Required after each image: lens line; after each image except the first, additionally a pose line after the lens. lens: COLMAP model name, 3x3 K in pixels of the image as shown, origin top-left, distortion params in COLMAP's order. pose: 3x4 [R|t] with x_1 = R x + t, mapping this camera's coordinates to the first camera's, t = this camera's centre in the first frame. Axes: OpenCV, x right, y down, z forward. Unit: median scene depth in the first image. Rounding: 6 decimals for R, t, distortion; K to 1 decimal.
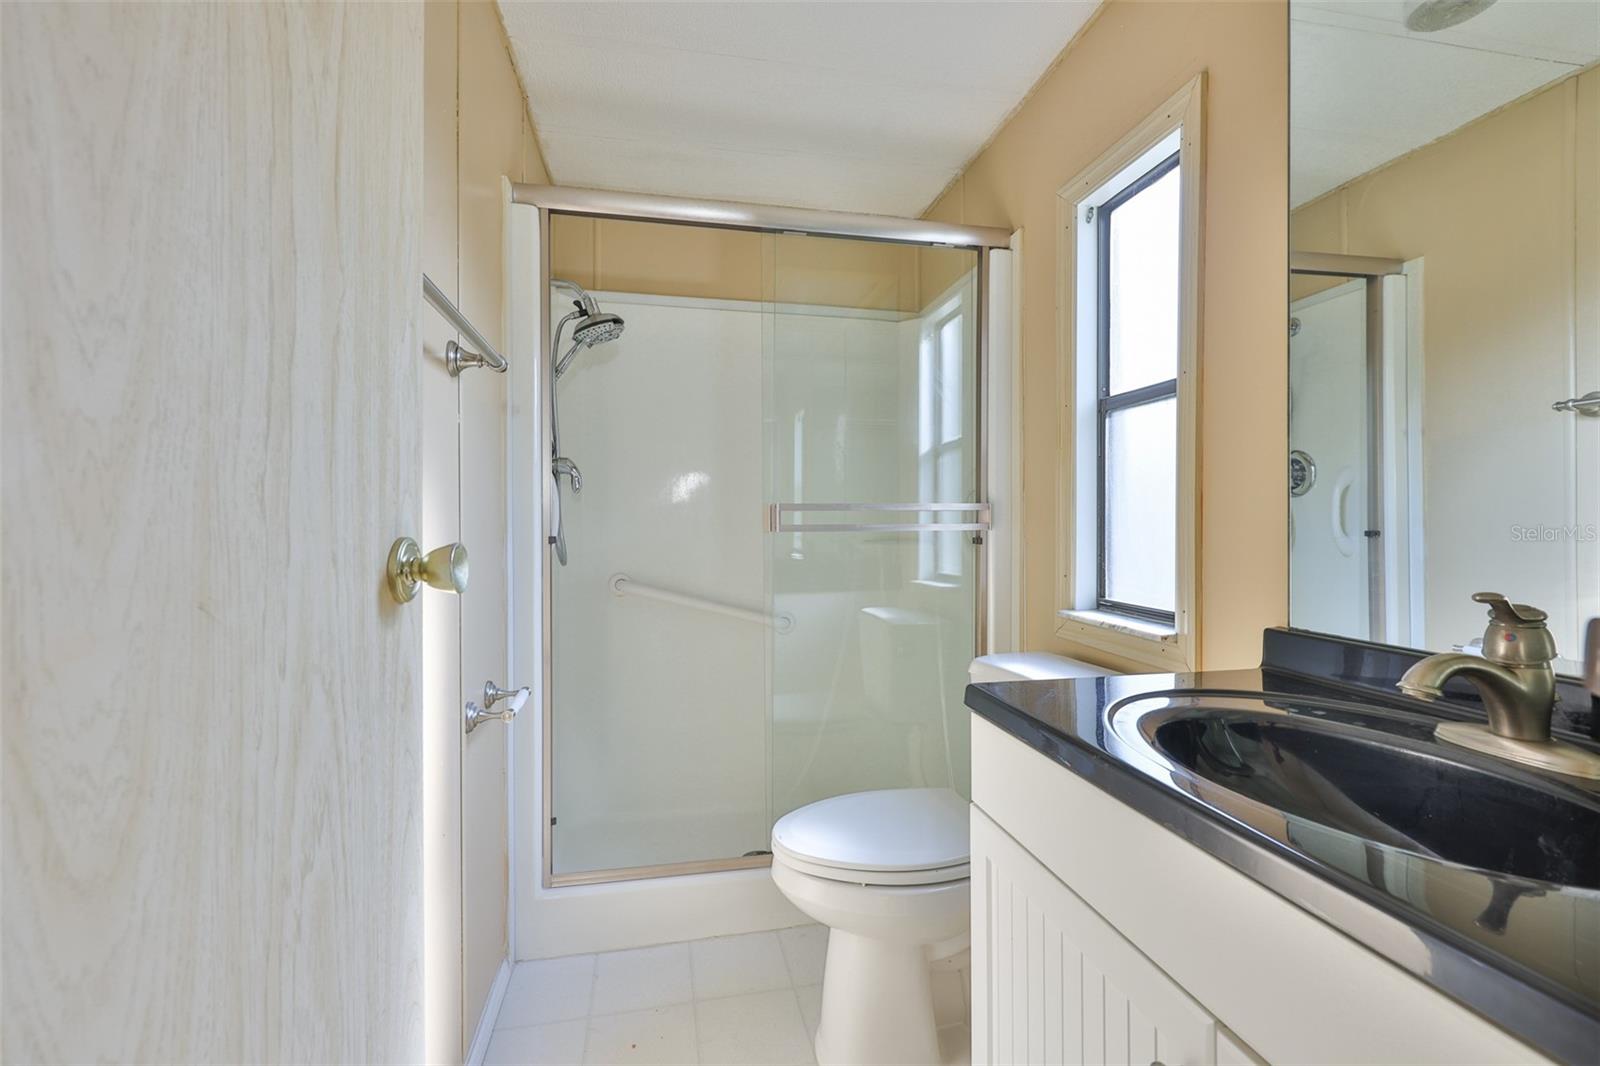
lens RADIAL K [[698.4, 0, 798.4], [0, 698.4, 524.9], [0, 0, 1]] dist [-0.004518, 0.001414]
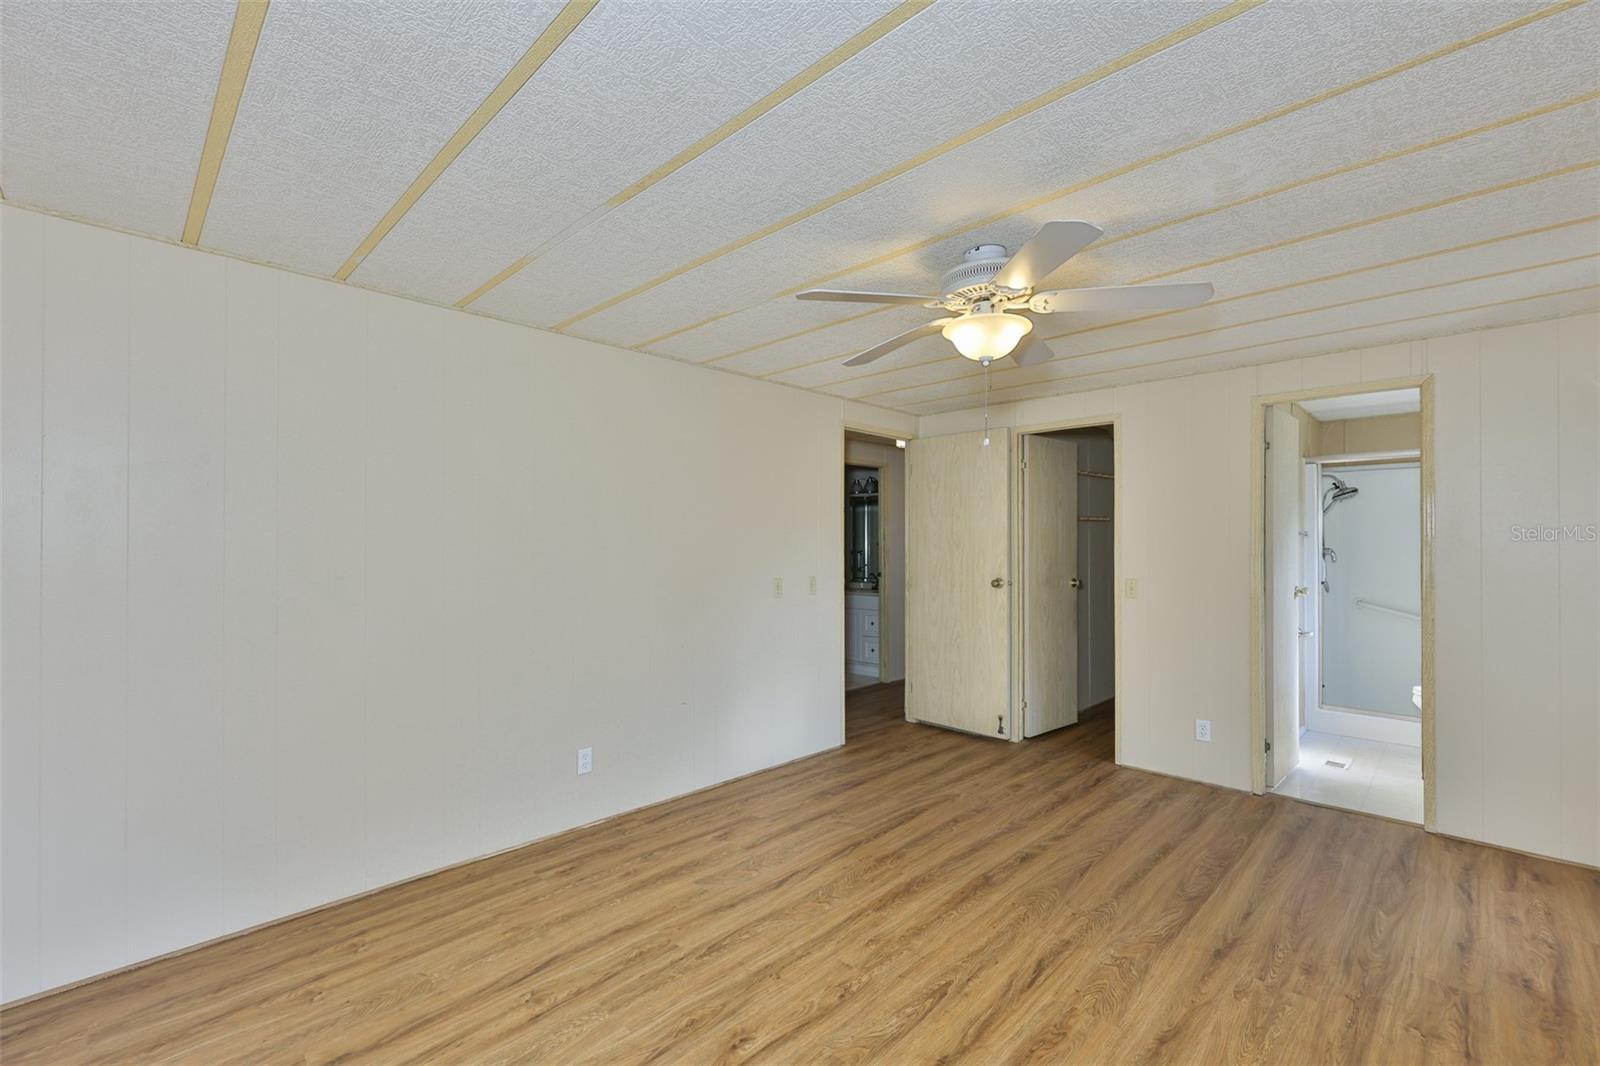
lens RADIAL K [[698.4, 0, 813.4], [0, 698.4, 542.7], [0, 0, 1]] dist [-0.004518, 0.001414]
pose [[0.567656, -0.001107, -0.823265, 0.631671], [0.001244, 0.999999, -0.000486, -0.116214], [0.823265, -0.000748, 0.567656, -1.813682]]
